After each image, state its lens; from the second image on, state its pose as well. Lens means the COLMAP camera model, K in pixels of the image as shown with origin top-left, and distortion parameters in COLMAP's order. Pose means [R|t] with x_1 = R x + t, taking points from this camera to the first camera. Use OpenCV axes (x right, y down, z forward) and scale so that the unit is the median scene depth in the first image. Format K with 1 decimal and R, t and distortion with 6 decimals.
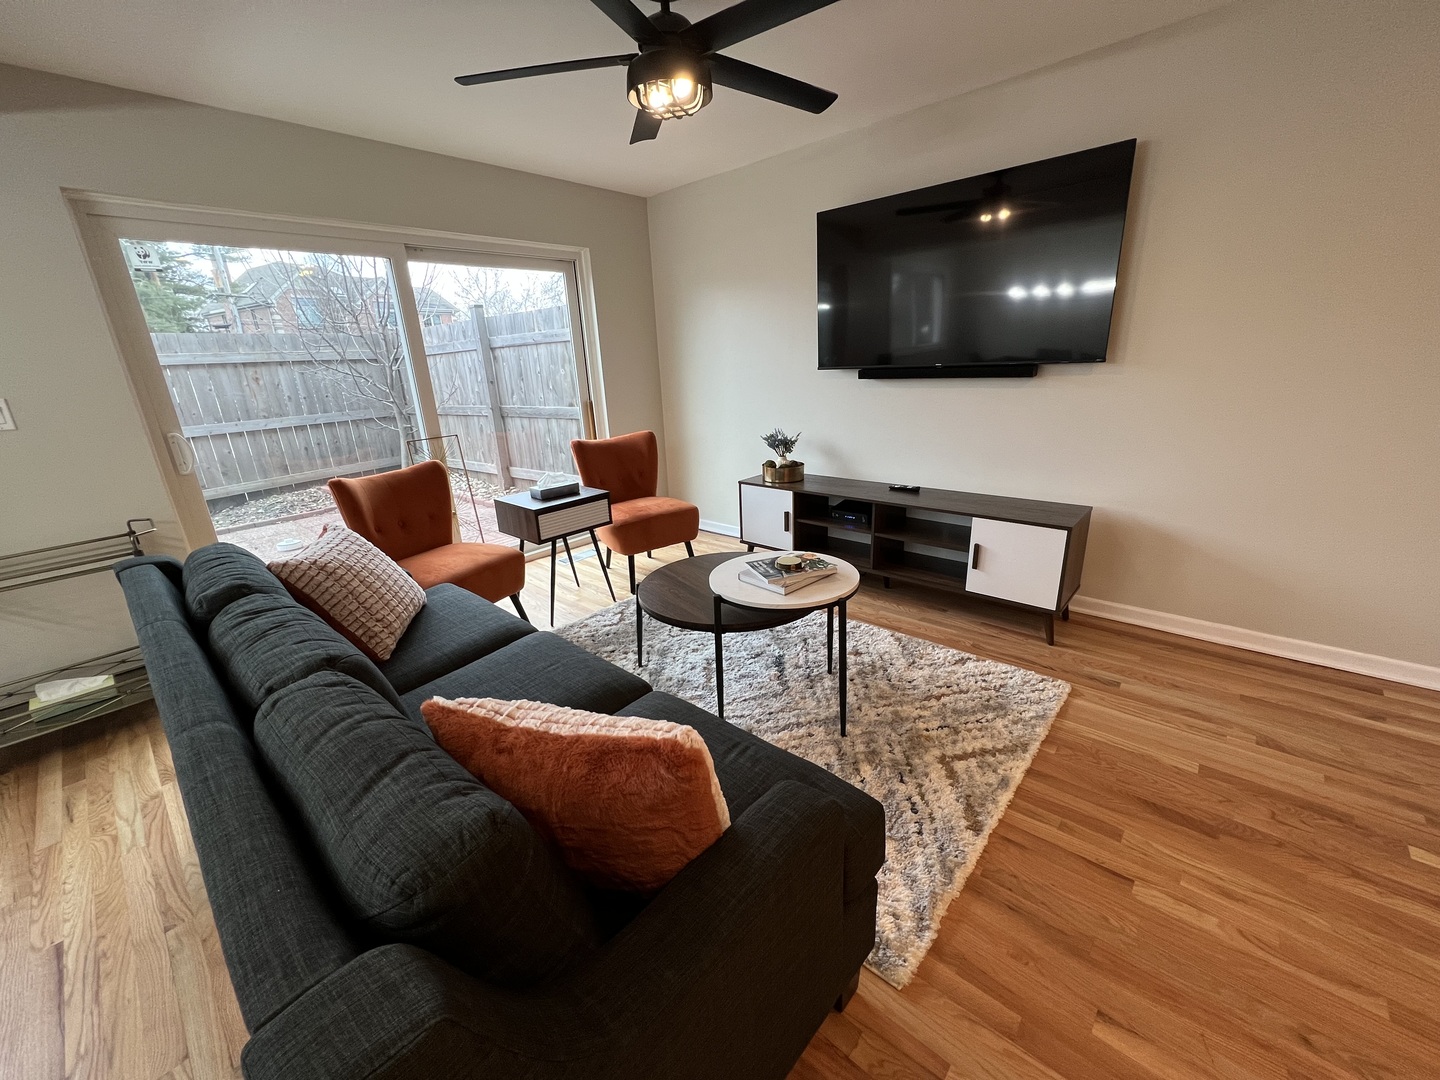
lens RADIAL K [[576.5, 0, 718.3], [0, 576.5, 538.0], [0, 0, 1]] dist [-0.001581, 0.000679]
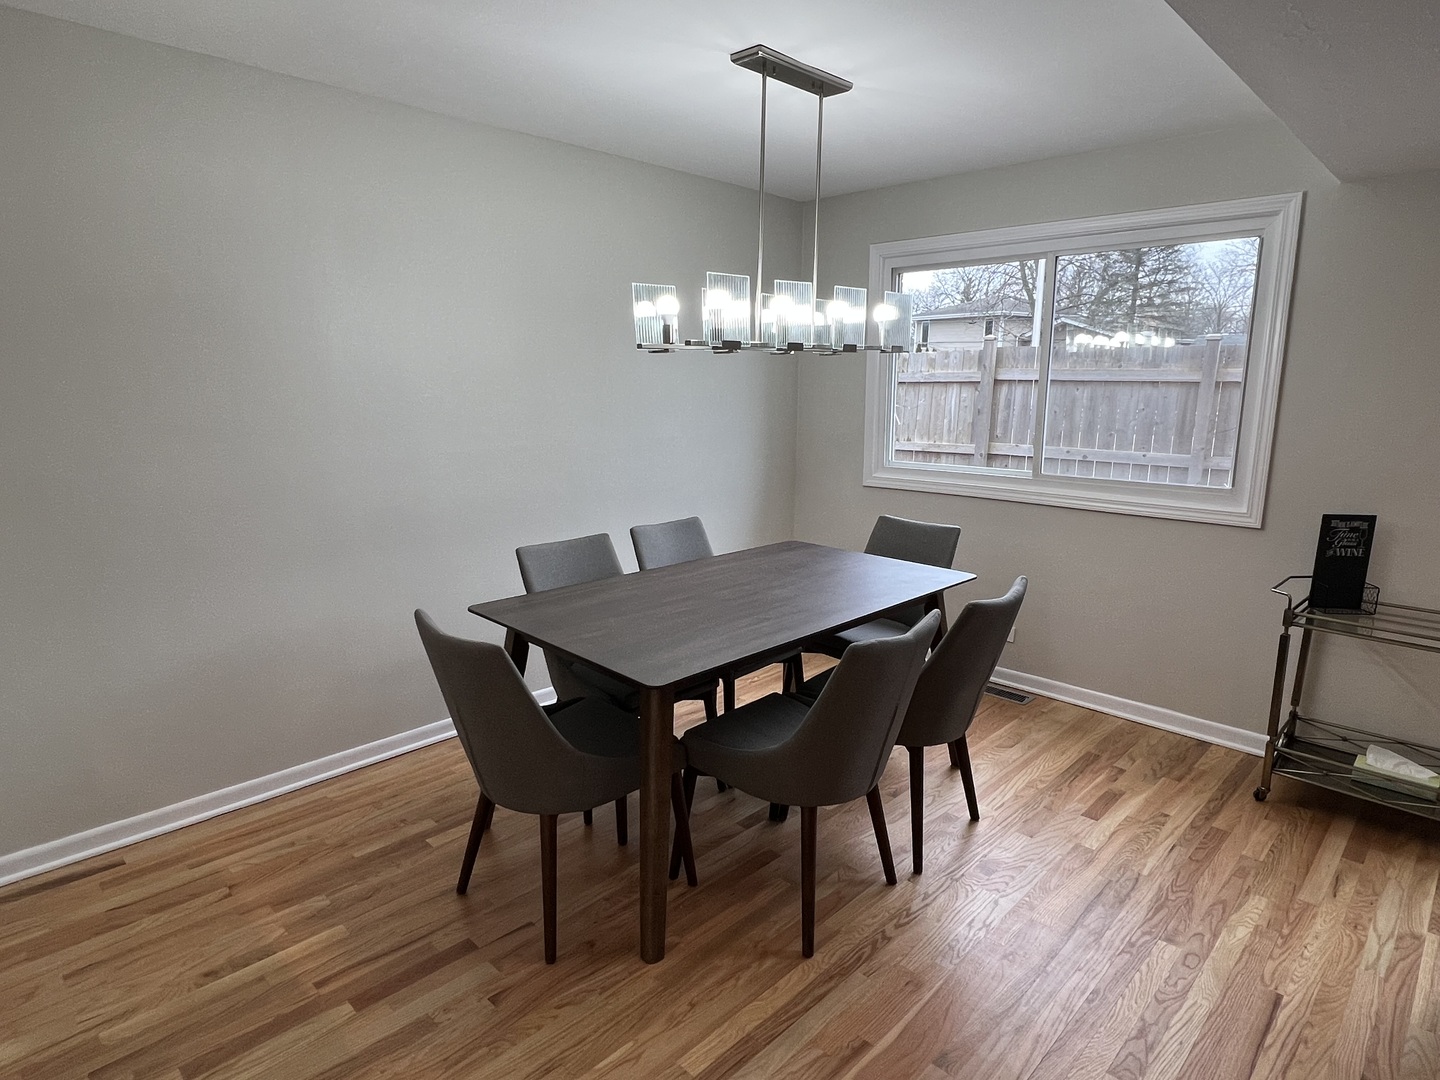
lens RADIAL K [[827.5, 0, 716.4], [0, 827.5, 544.4], [0, 0, 1]] dist [0.000091, -0.000102]
pose [[-0.038966, 0.248245, -0.967913, 0.050844], [-0.310658, 0.917638, 0.247857, -0.037215], [0.949723, 0.310348, 0.041362, -0.134533]]
